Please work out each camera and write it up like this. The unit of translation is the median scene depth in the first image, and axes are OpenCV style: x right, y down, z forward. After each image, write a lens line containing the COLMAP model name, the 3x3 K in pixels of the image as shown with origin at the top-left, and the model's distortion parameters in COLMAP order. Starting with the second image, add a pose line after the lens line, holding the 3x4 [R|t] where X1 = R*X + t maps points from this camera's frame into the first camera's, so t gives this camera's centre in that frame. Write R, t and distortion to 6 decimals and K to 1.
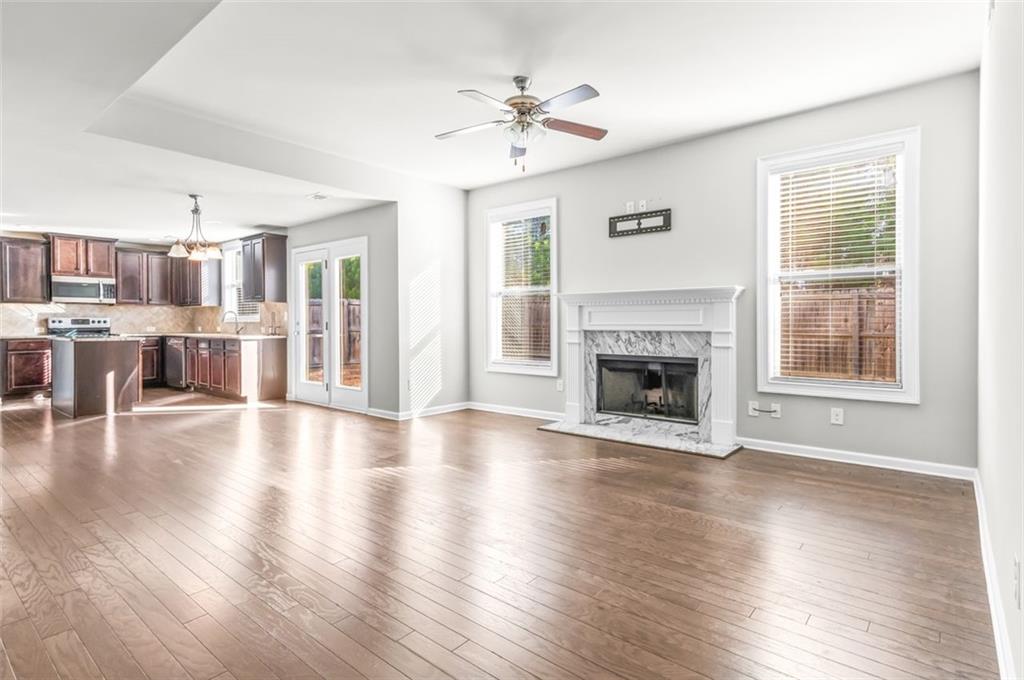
lens RADIAL K [[521.5, 0, 513.9], [0, 521.5, 325.2], [0, 0, 1]] dist [0.016044, -0.000942]
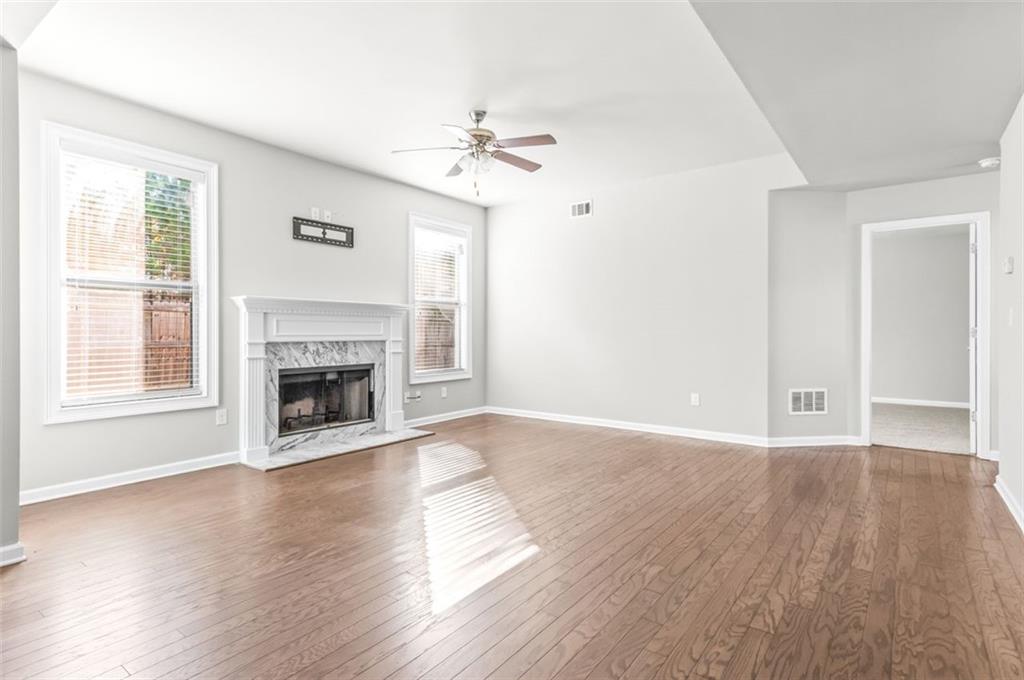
lens RADIAL K [[521.5, 0, 513.9], [0, 521.5, 325.2], [0, 0, 1]] dist [0.016044, -0.000942]
pose [[-0.049634, 0.015544, 0.998646, -0.763914], [0.005479, 0.999868, -0.015291, -0.002591], [-0.998752, 0.004712, -0.049713, 0.689077]]
